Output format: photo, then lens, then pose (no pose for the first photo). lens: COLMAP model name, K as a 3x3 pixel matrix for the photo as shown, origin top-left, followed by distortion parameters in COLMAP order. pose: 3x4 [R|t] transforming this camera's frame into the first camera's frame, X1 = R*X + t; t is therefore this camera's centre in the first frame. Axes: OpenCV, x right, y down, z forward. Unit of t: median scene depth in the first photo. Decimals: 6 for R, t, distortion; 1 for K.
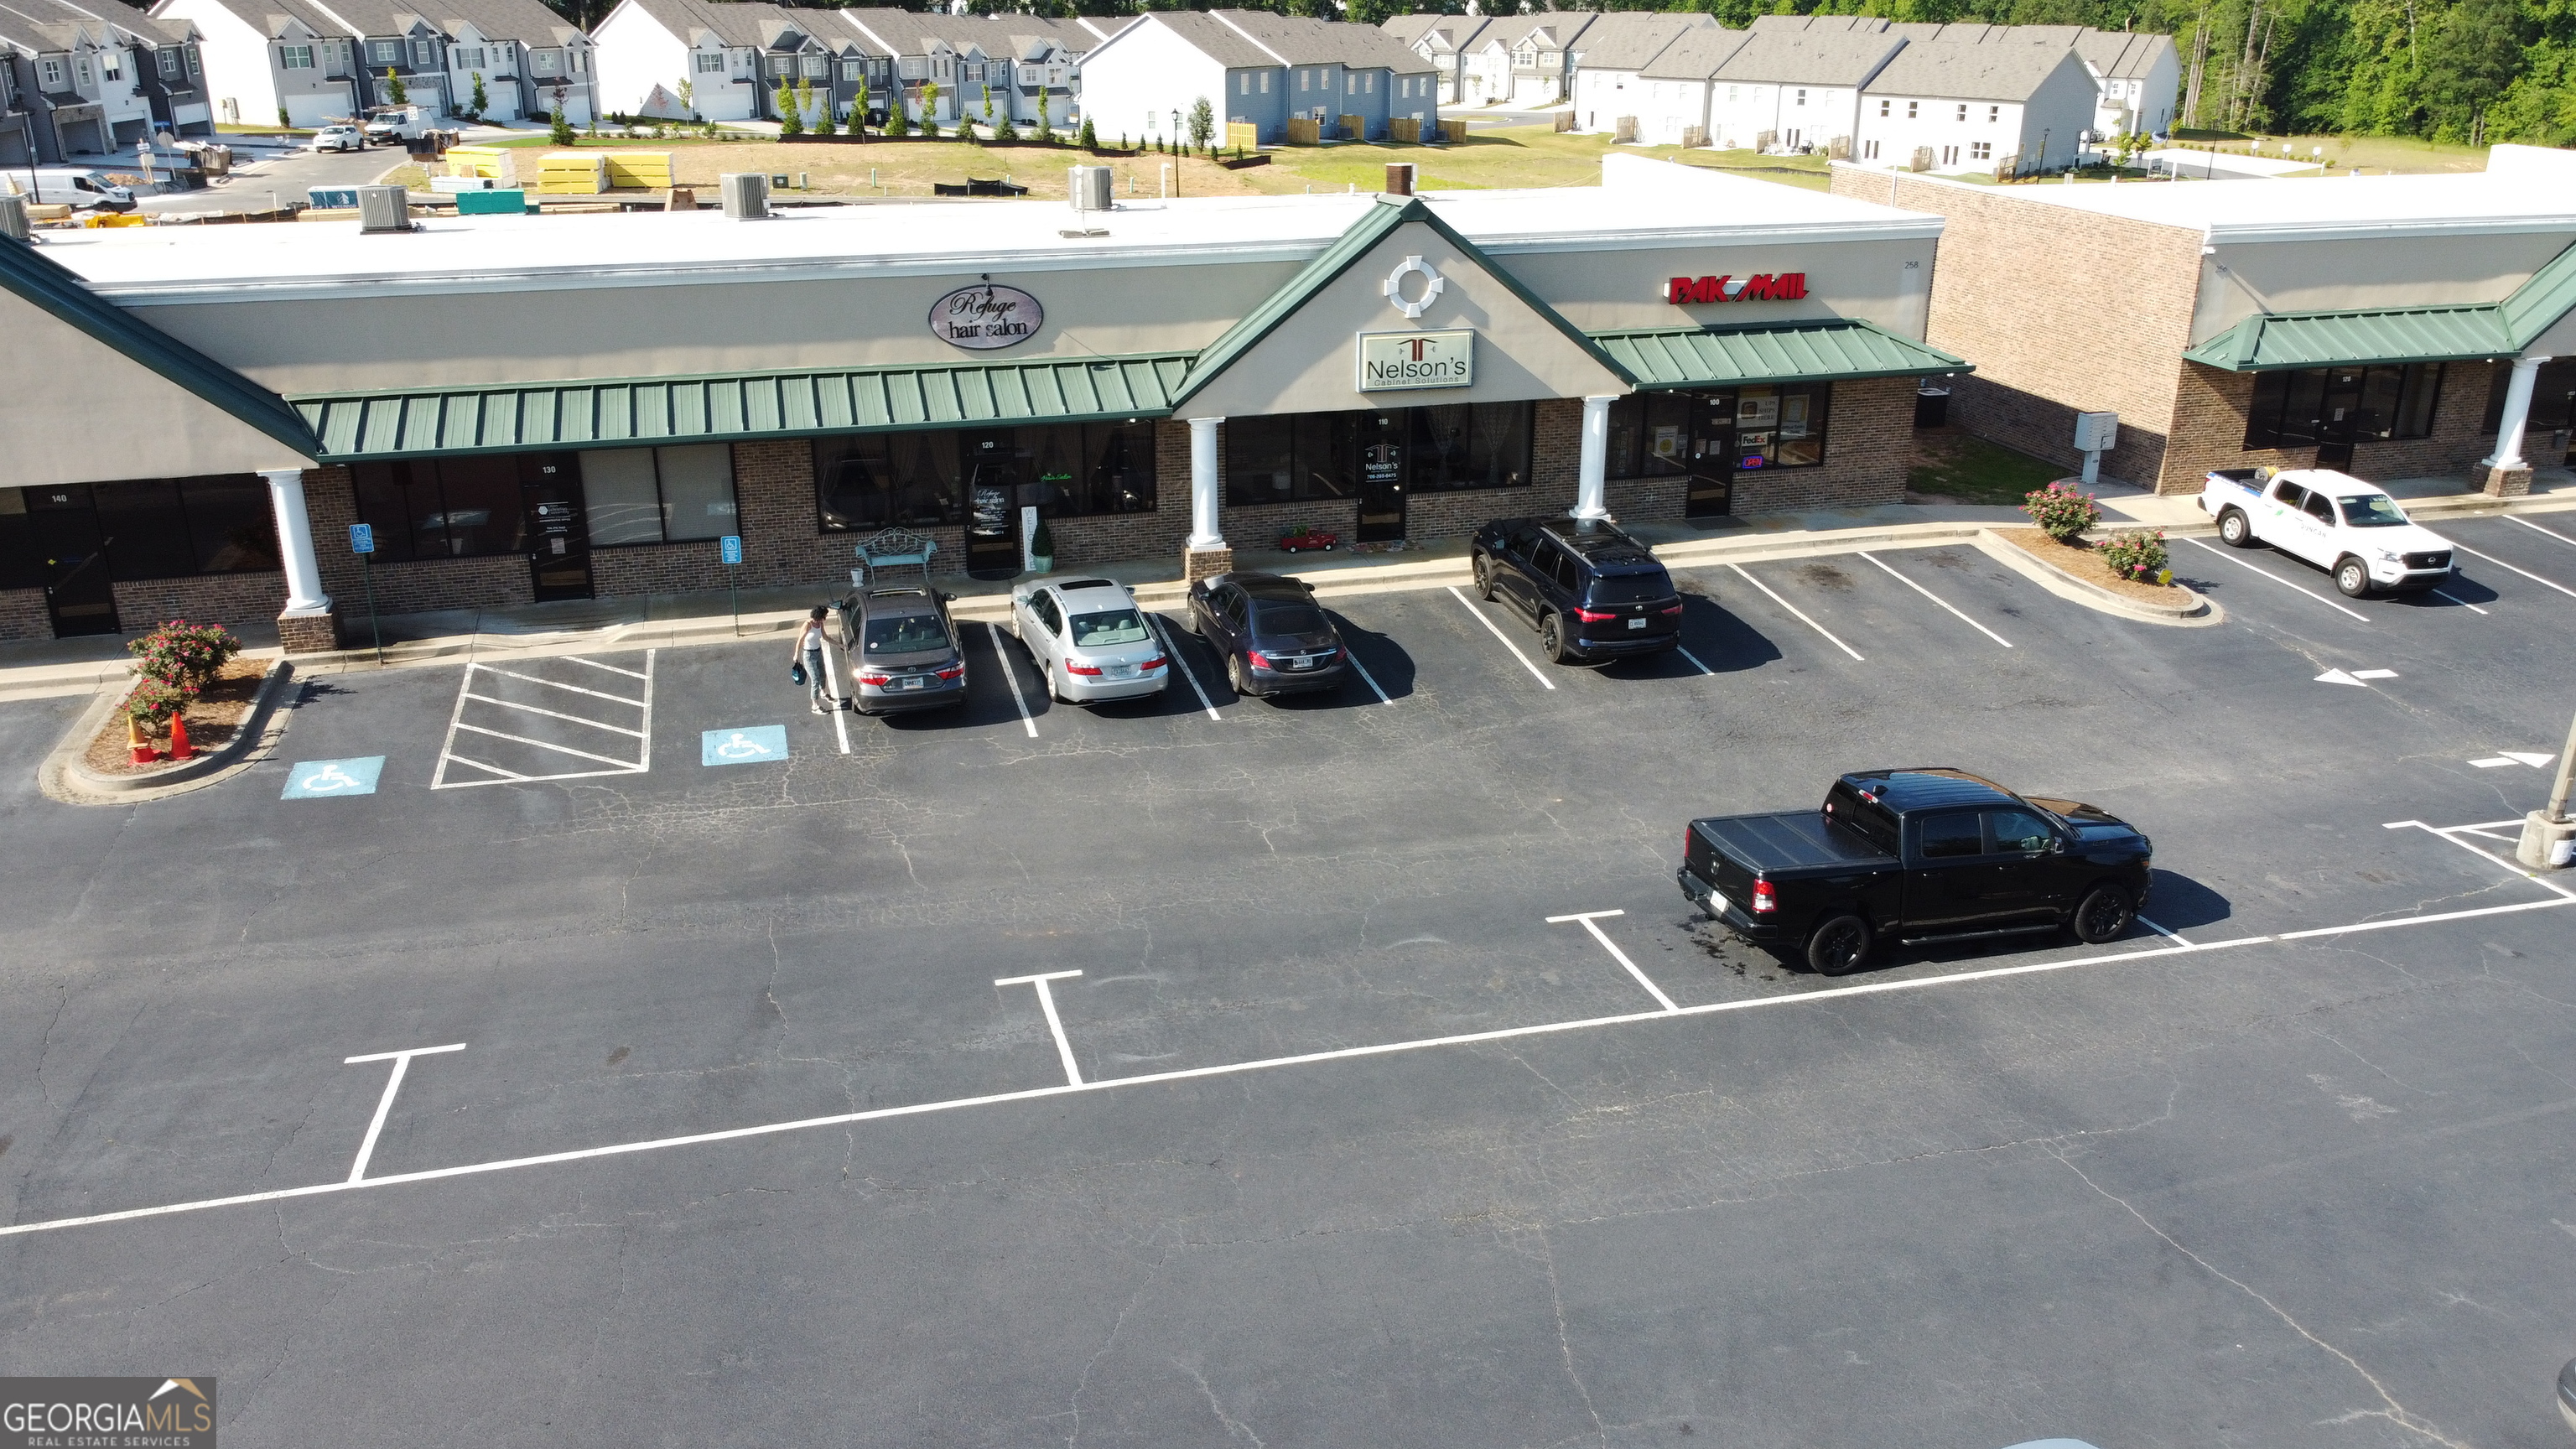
lens RADIAL K [[1951.8, 0, 1282.9], [0, 1951.8, 715.3], [0, 0, 1]] dist [0.003014, -0.004974]
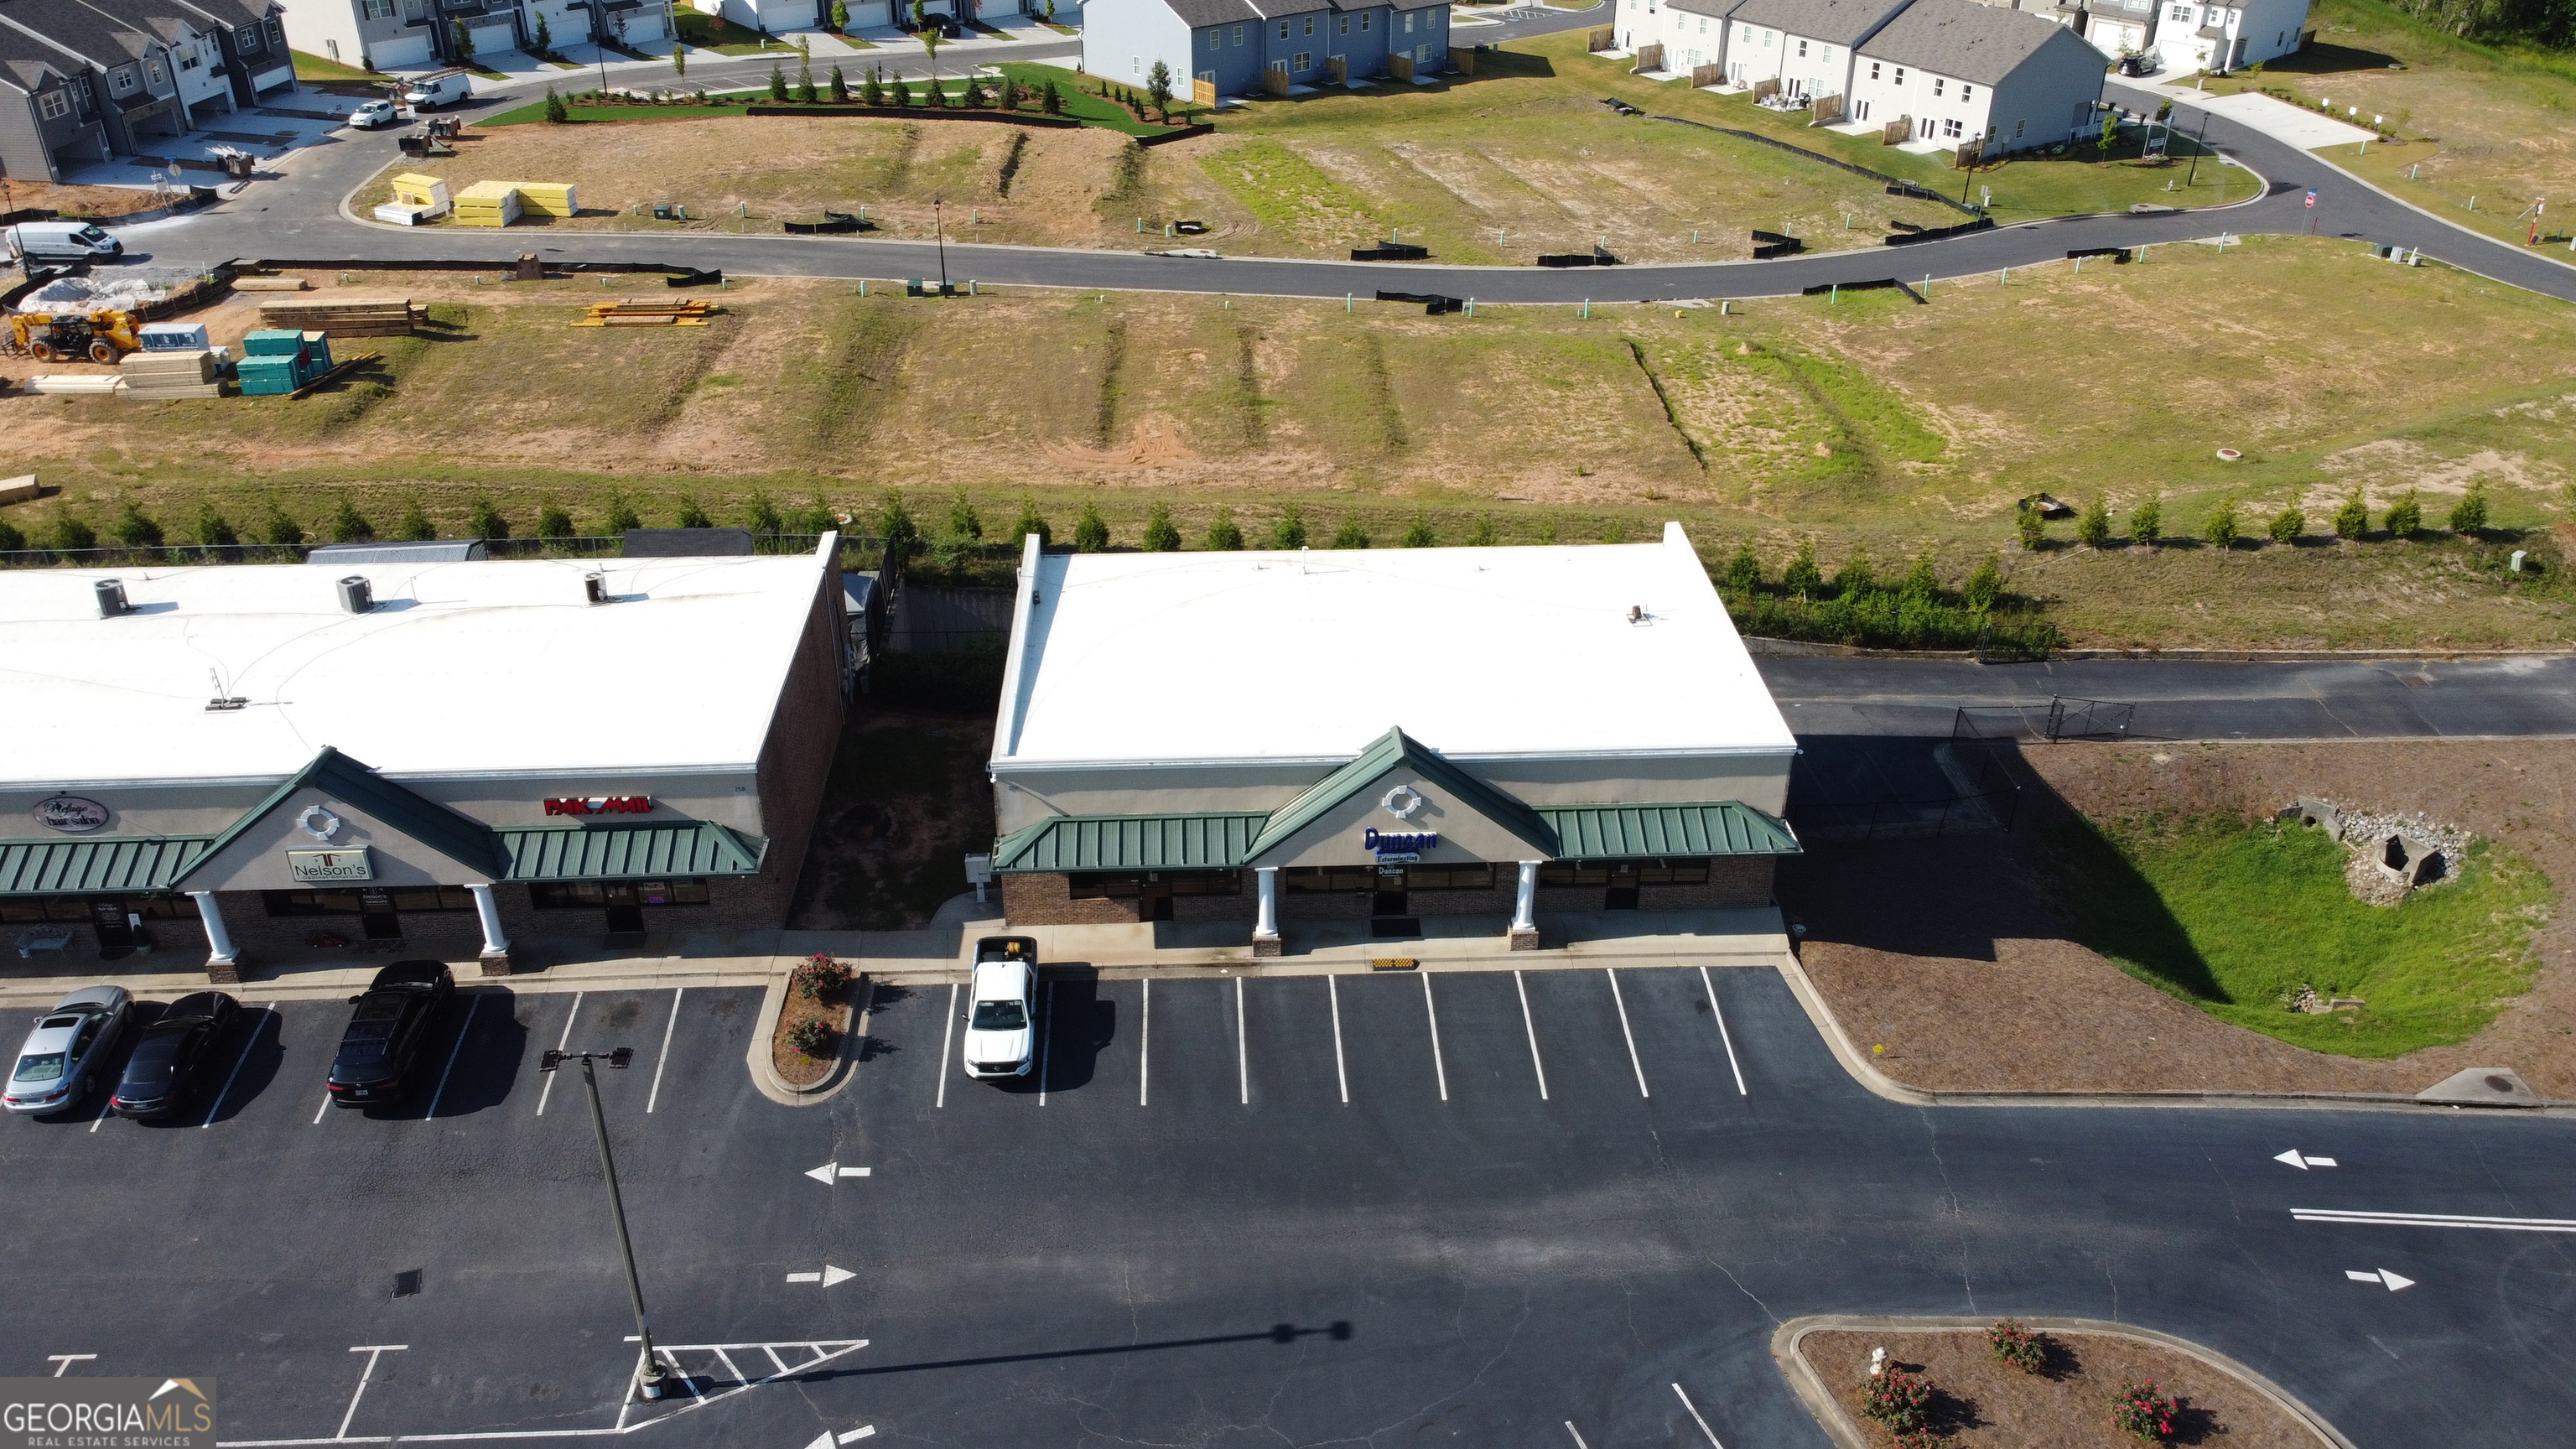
lens RADIAL K [[1951.8, 0, 1282.9], [0, 1951.8, 715.3], [0, 0, 1]] dist [0.003014, -0.004974]
pose [[0.977797, 0.105366, -0.181137, 0.651181], [-0.075345, 0.983362, 0.165296, -0.371860], [0.195540, -0.147978, 0.969467, -0.193061]]
